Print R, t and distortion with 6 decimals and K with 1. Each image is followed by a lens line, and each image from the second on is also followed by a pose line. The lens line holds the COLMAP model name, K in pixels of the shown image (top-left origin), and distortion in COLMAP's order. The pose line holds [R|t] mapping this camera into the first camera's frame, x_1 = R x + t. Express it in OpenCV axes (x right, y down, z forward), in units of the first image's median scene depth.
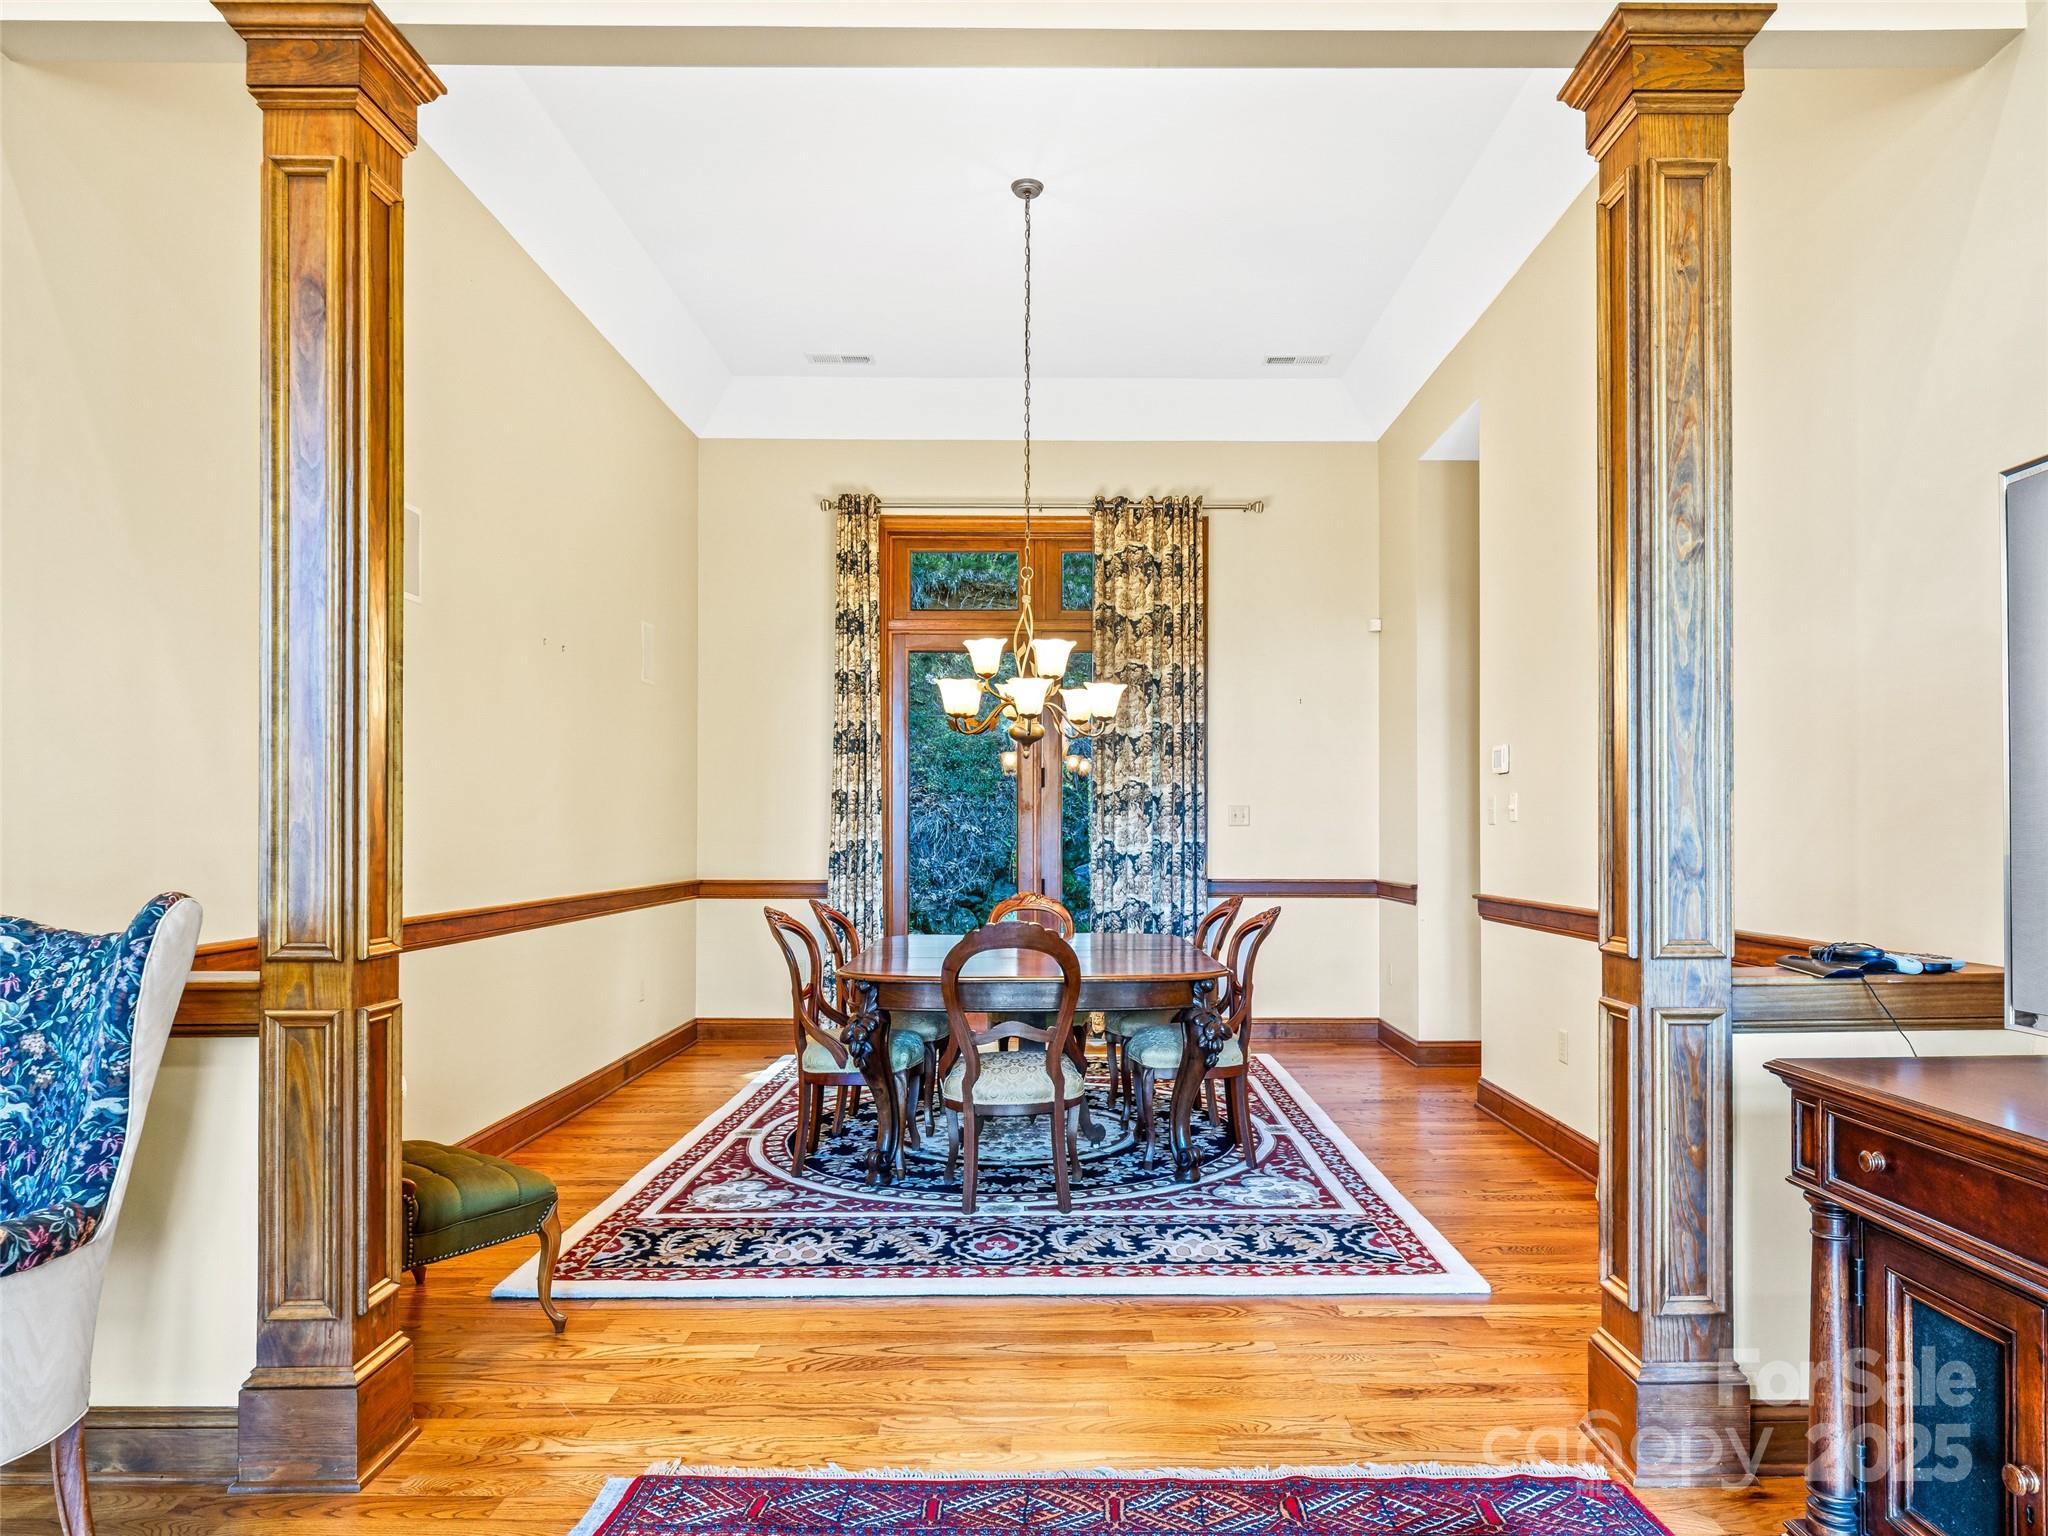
lens RADIAL K [[1288.4, 0, 1075.9], [0, 1288.4, 820.3], [0, 0, 1]] dist [-0.001626, -0.003278]
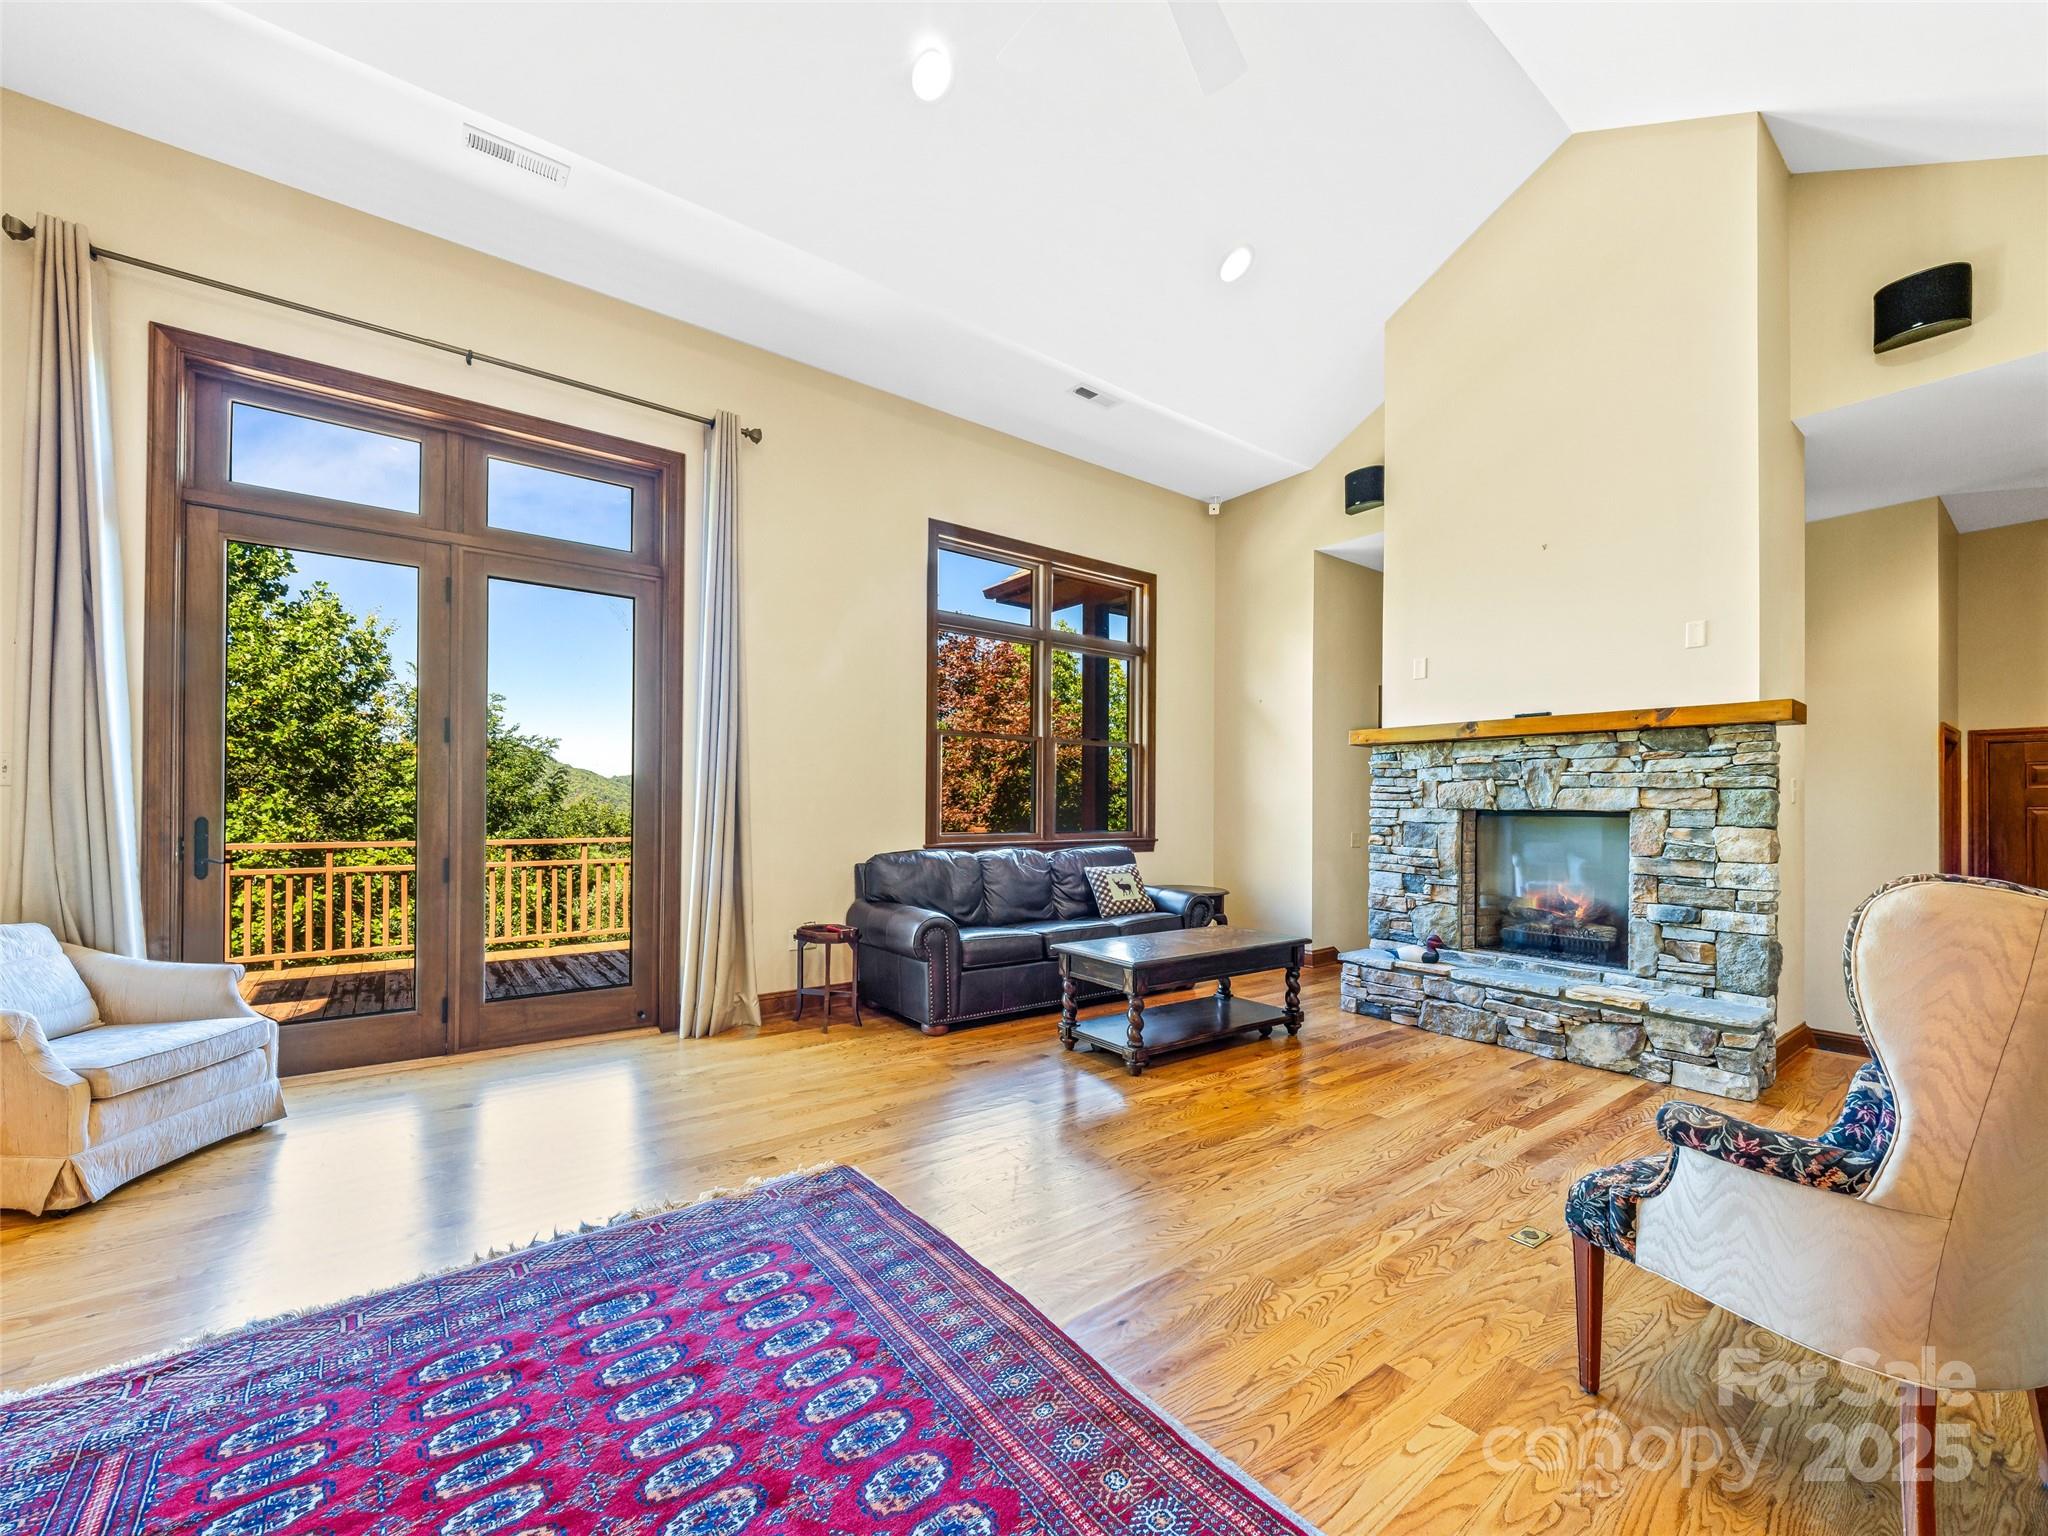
lens RADIAL K [[844.3, 0, 1049.1], [0, 844.3, 804.3], [0, 0, 1]] dist [0.005482, -0.000631]
pose [[-0.799307, -0.009259, -0.600852, 0.073613], [-0.002376, 0.999922, -0.012247, 0.005763], [0.600919, -0.008362, -0.799266, 0.461422]]
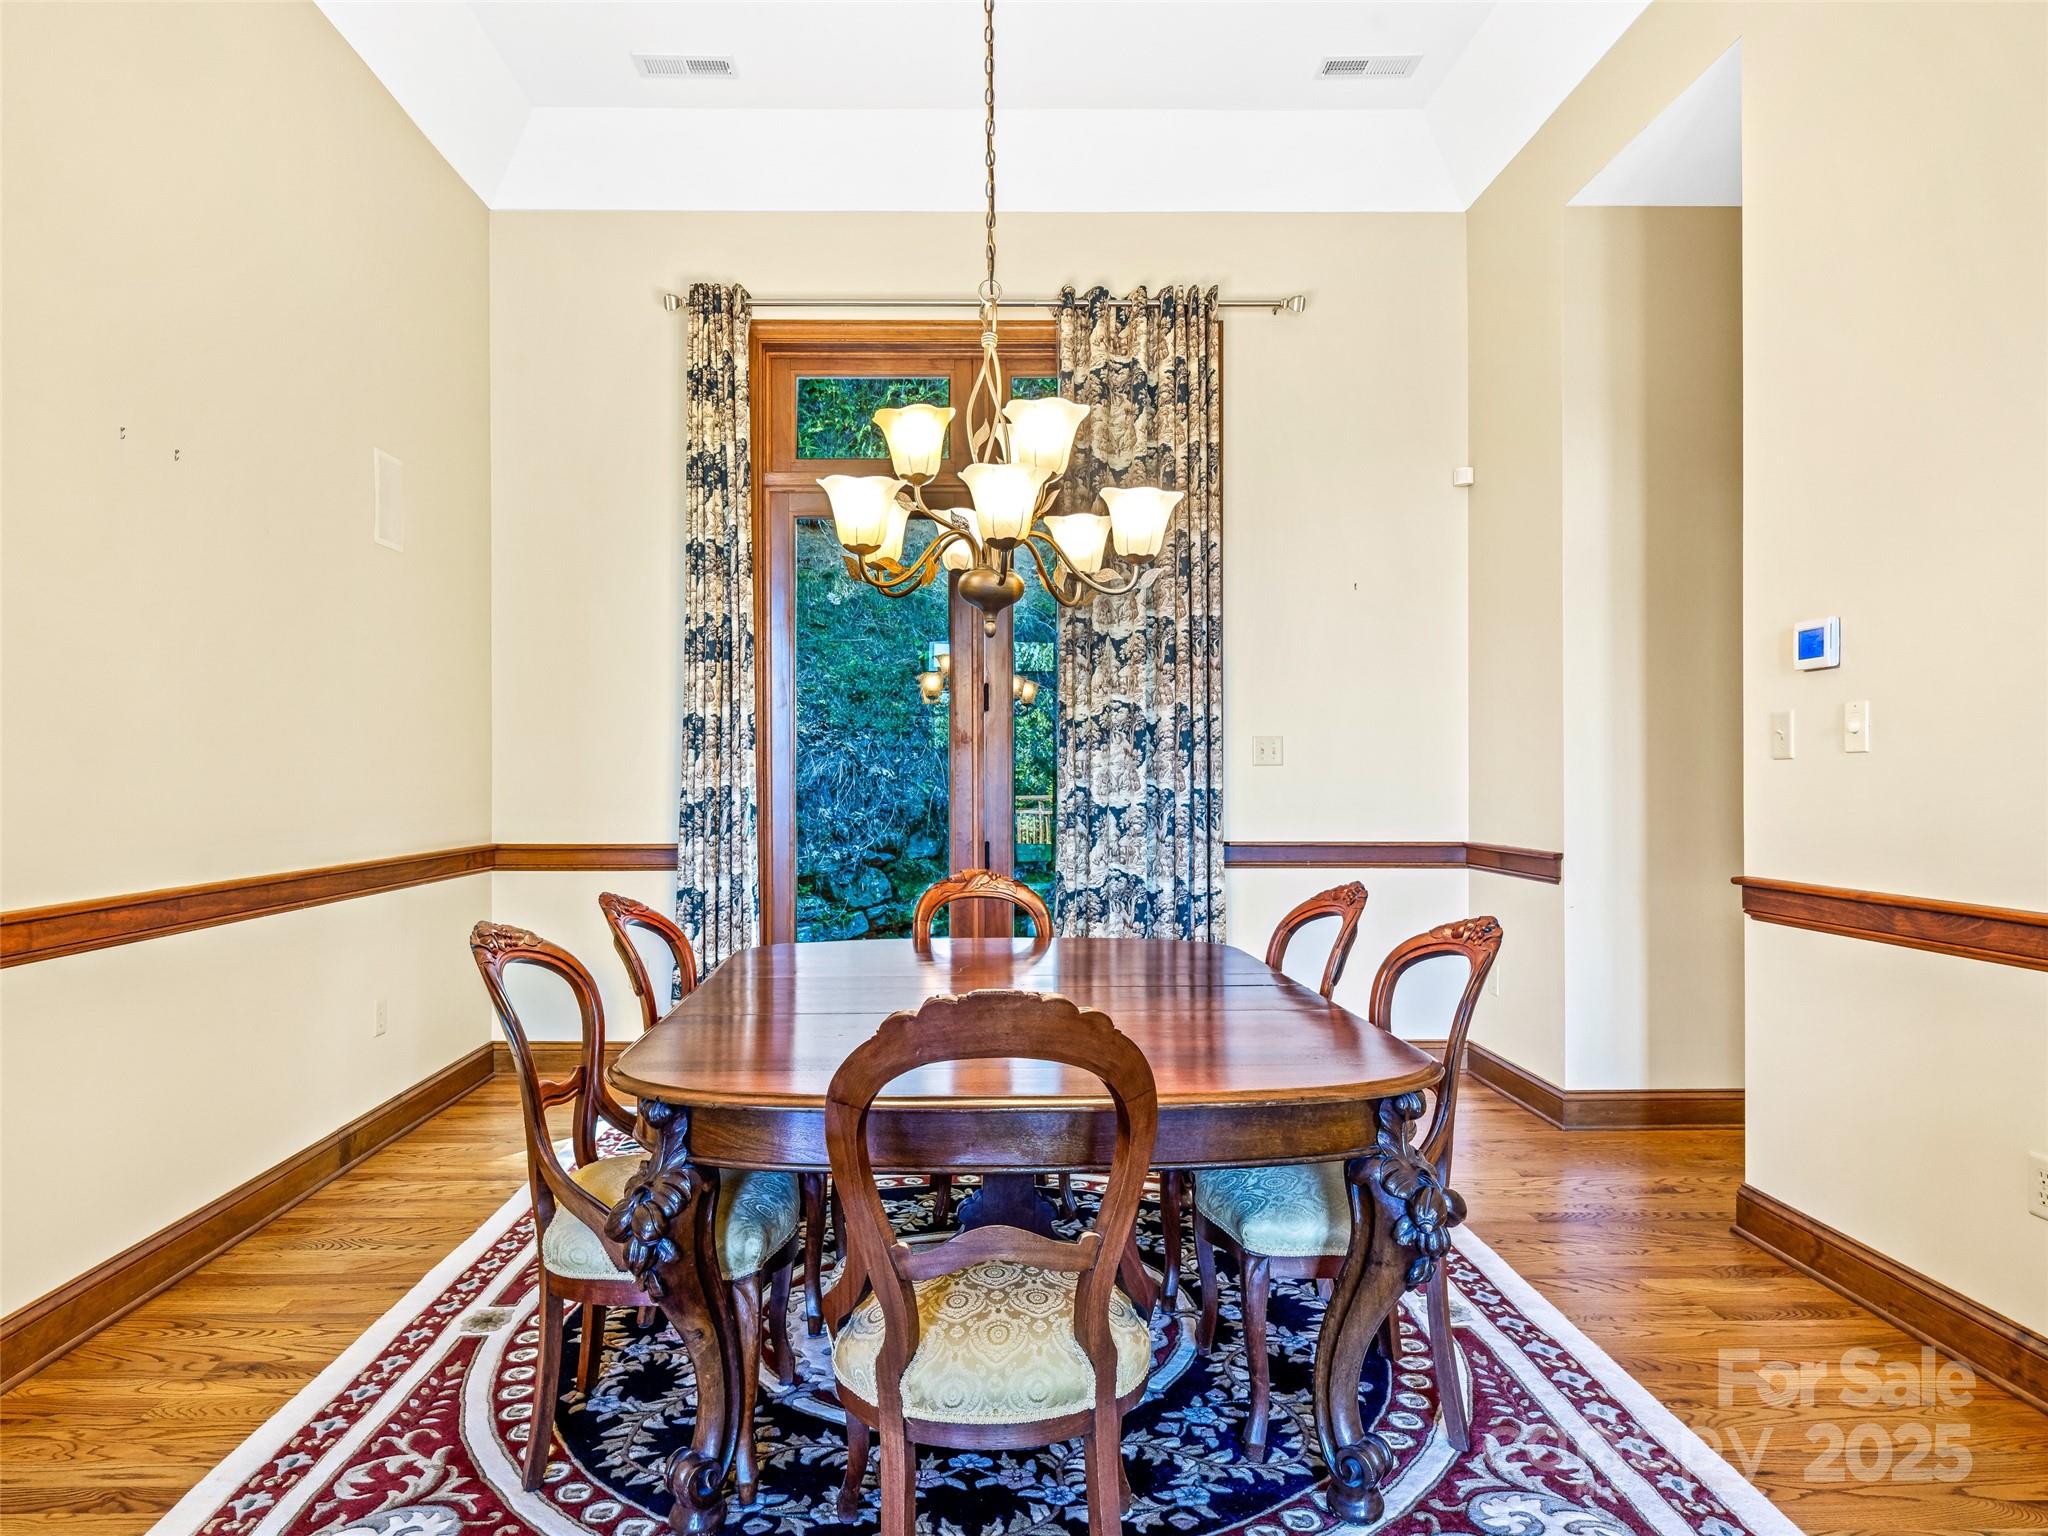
lens RADIAL K [[1288.4, 0, 975.1], [0, 1288.4, 778.7], [0, 0, 1]] dist [-0.001626, -0.003278]
pose [[0.999974, -0.002790, -0.006655, -0.045567], [0.002859, 0.999941, 0.010463, 0.006494], [0.006625, -0.010482, 0.999923, 0.503878]]
